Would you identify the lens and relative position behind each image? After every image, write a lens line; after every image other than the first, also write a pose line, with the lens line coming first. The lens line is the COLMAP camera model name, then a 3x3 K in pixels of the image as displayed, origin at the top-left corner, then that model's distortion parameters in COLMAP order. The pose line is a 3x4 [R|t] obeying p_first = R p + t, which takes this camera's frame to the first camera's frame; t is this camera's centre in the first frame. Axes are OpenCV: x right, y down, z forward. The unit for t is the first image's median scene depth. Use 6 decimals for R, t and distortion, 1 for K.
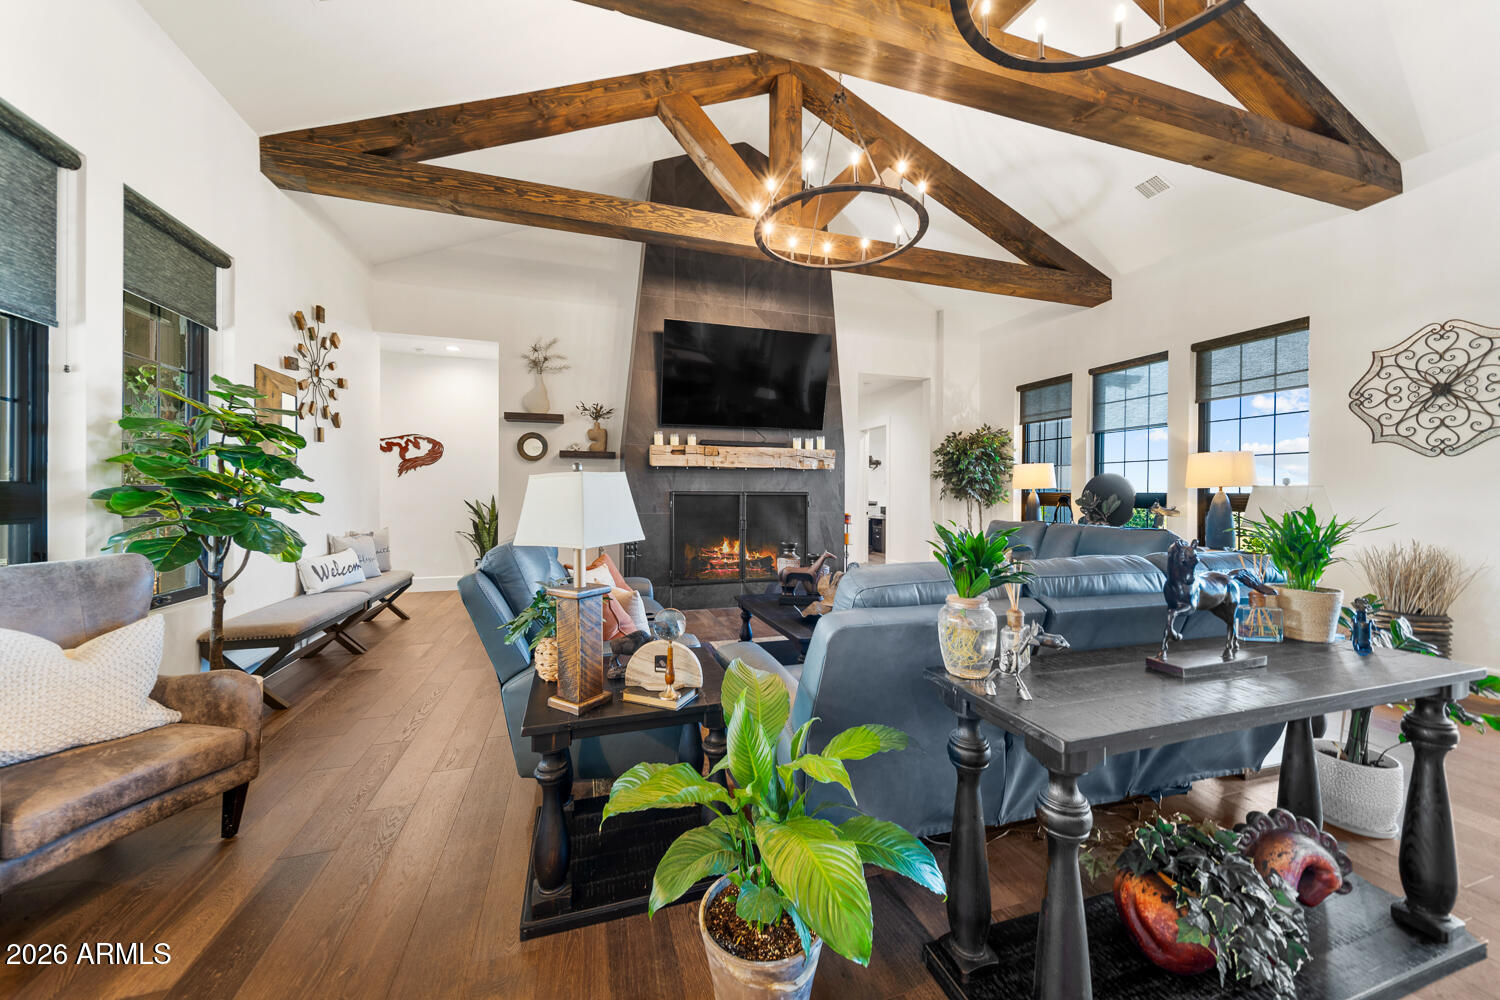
lens RADIAL K [[543.2, 0, 751.2], [0, 543.2, 497.6], [0, 0, 1]] dist [0.003106, -0.000029]
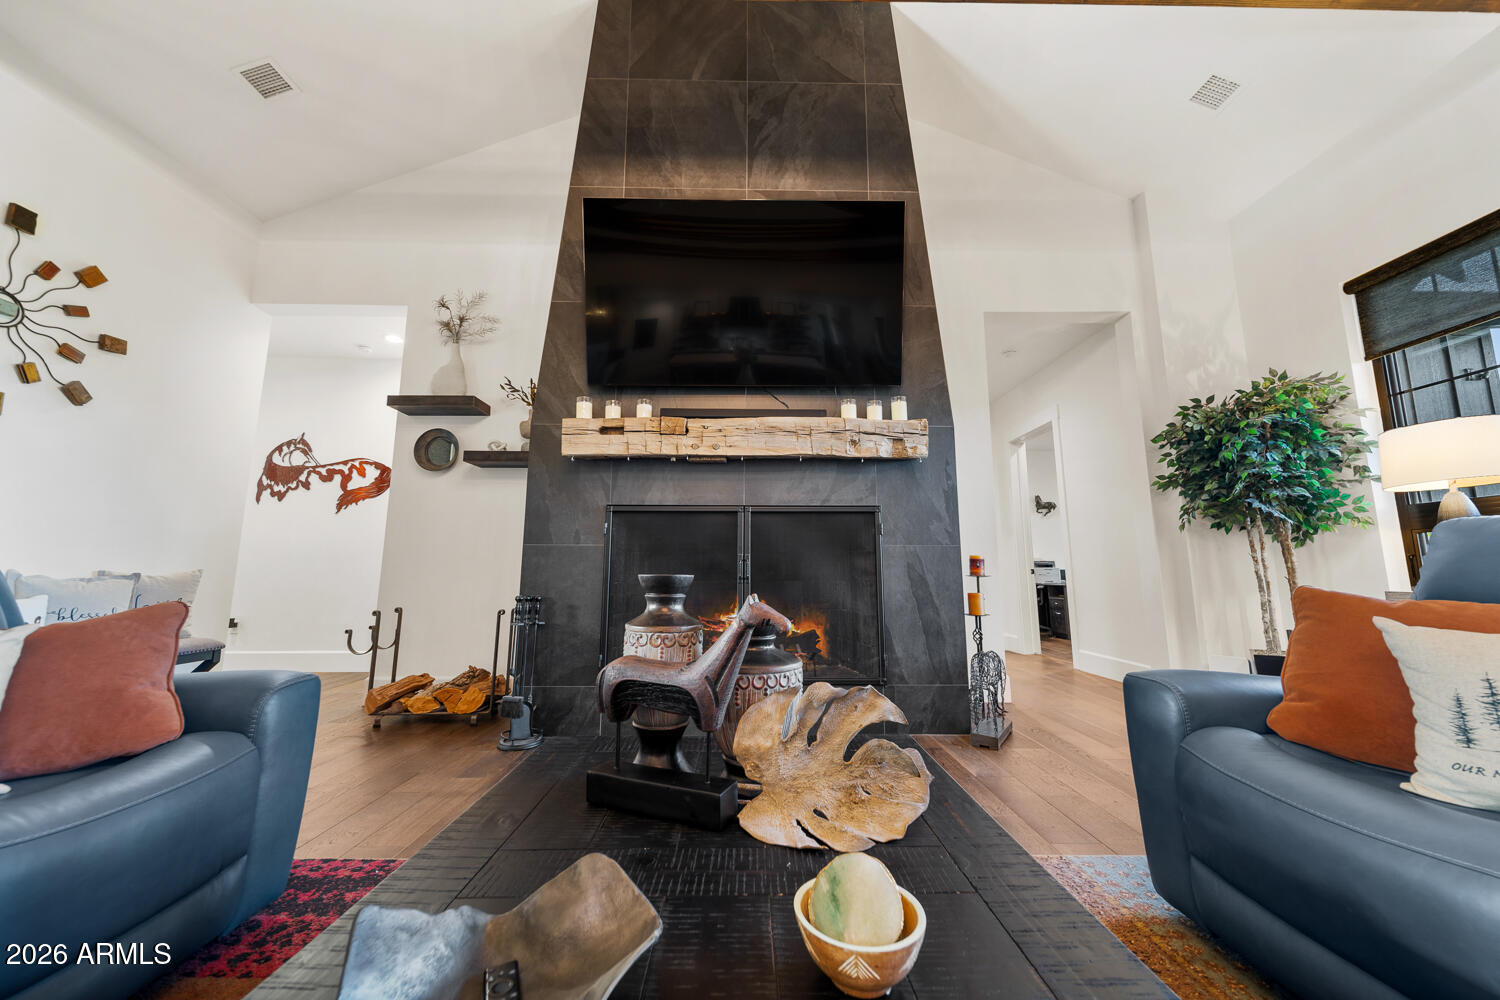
lens RADIAL K [[543.2, 0, 747.9], [0, 543.2, 493.3], [0, 0, 1]] dist [0.003106, -0.000029]
pose [[0.956602, -0.045872, -0.287763, 0.124508], [0.000396, 0.987735, -0.156138, 0.053352], [0.291396, 0.149248, 0.944888, 0.446704]]
